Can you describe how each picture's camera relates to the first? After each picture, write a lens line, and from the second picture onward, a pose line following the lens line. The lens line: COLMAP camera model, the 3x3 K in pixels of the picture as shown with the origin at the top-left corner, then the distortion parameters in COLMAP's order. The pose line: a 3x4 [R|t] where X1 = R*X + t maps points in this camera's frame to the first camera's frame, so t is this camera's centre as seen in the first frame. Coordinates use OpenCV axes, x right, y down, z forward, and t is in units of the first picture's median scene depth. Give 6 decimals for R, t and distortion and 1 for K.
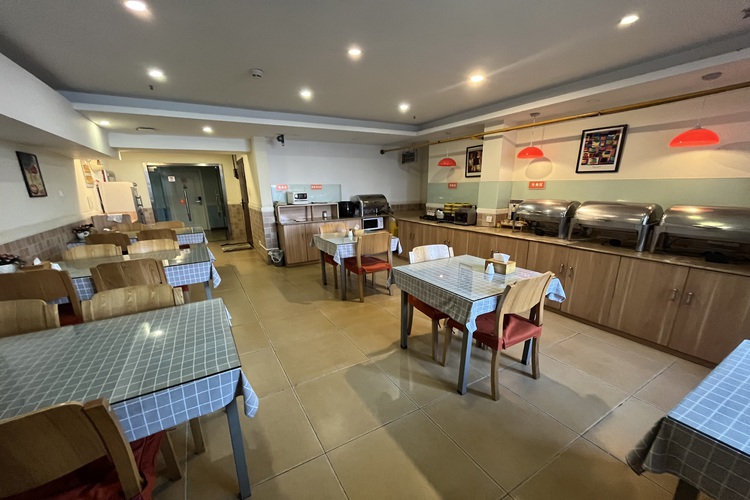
lens RADIAL K [[298.5, 0, 374.9], [0, 298.5, 261.2], [0, 0, 1]] dist [-0.001656, -0.000348]
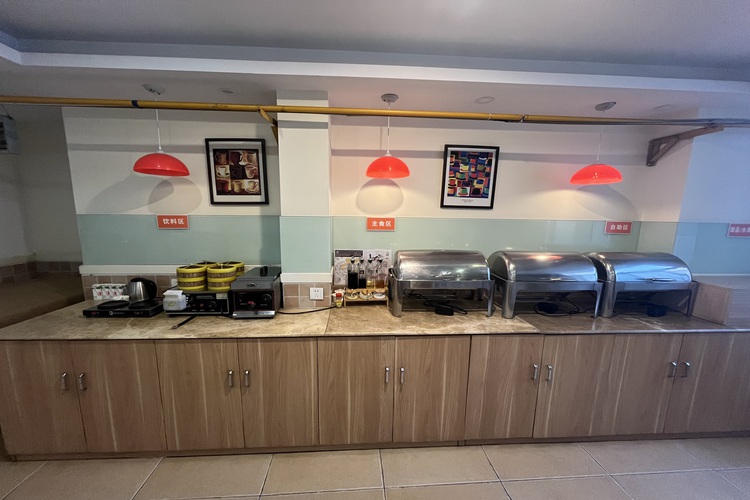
lens RADIAL K [[298.5, 0, 374.9], [0, 298.5, 261.2], [0, 0, 1]] dist [-0.001656, -0.000348]
pose [[0.442755, -0.128564, 0.887378, 0.004679], [0.203965, 0.978163, 0.039949, -0.225345], [-0.873136, 0.163306, 0.459309, 0.807870]]
